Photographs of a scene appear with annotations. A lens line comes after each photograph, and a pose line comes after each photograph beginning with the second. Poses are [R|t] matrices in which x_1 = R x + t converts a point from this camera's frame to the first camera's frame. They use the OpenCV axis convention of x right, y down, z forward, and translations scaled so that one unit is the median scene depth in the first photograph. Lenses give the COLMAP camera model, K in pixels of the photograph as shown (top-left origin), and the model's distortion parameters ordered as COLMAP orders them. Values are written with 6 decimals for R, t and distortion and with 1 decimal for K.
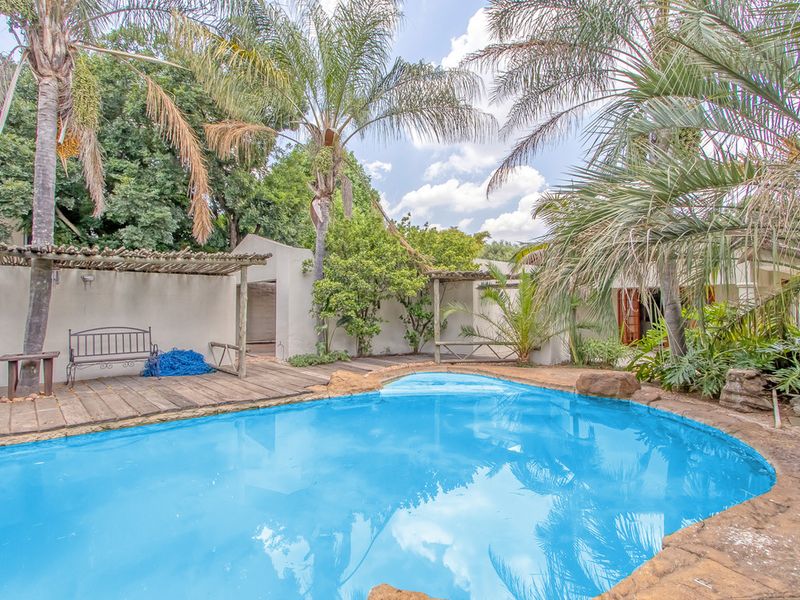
lens RADIAL K [[412.0, 0, 400.0], [0, 412.0, 300.0], [0, 0, 1]] dist [0.009201, 0.000911]
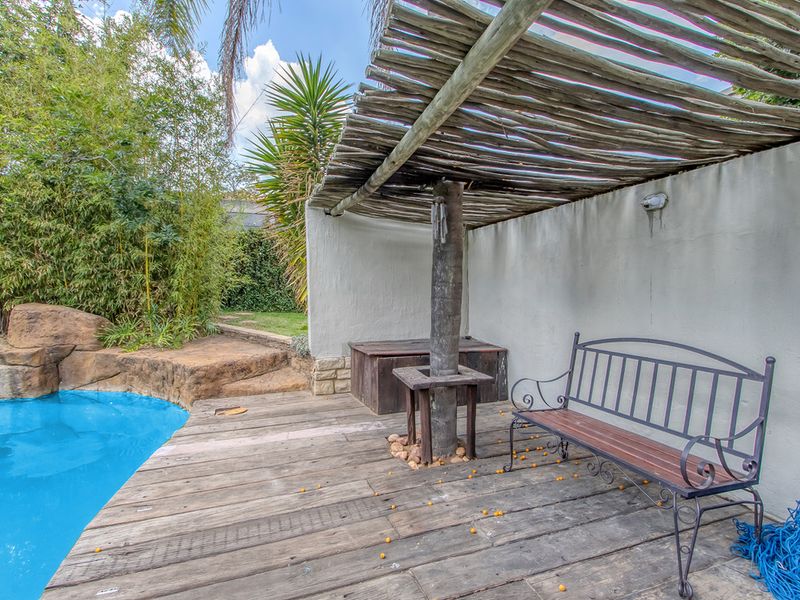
lens RADIAL K [[412.0, 0, 400.0], [0, 412.0, 300.0], [0, 0, 1]] dist [0.009201, 0.000911]
pose [[-0.372690, 0.027349, -0.927553, -0.268007], [0.022766, 0.999534, 0.020324, 0.020124], [0.927676, -0.013542, -0.373140, 0.792584]]
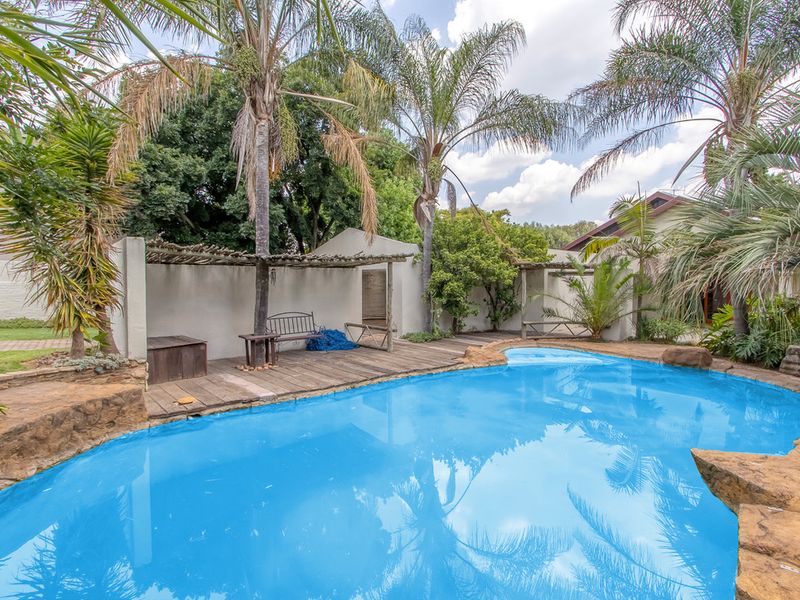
lens RADIAL K [[412.0, 0, 400.0], [0, 412.0, 300.0], [0, 0, 1]] dist [0.009201, 0.000911]
pose [[0.999997, -0.002277, 0.000871, -0.303070], [0.002214, 0.997817, 0.066003, -0.046101], [-0.001019, -0.066000, 0.997819, -0.214751]]
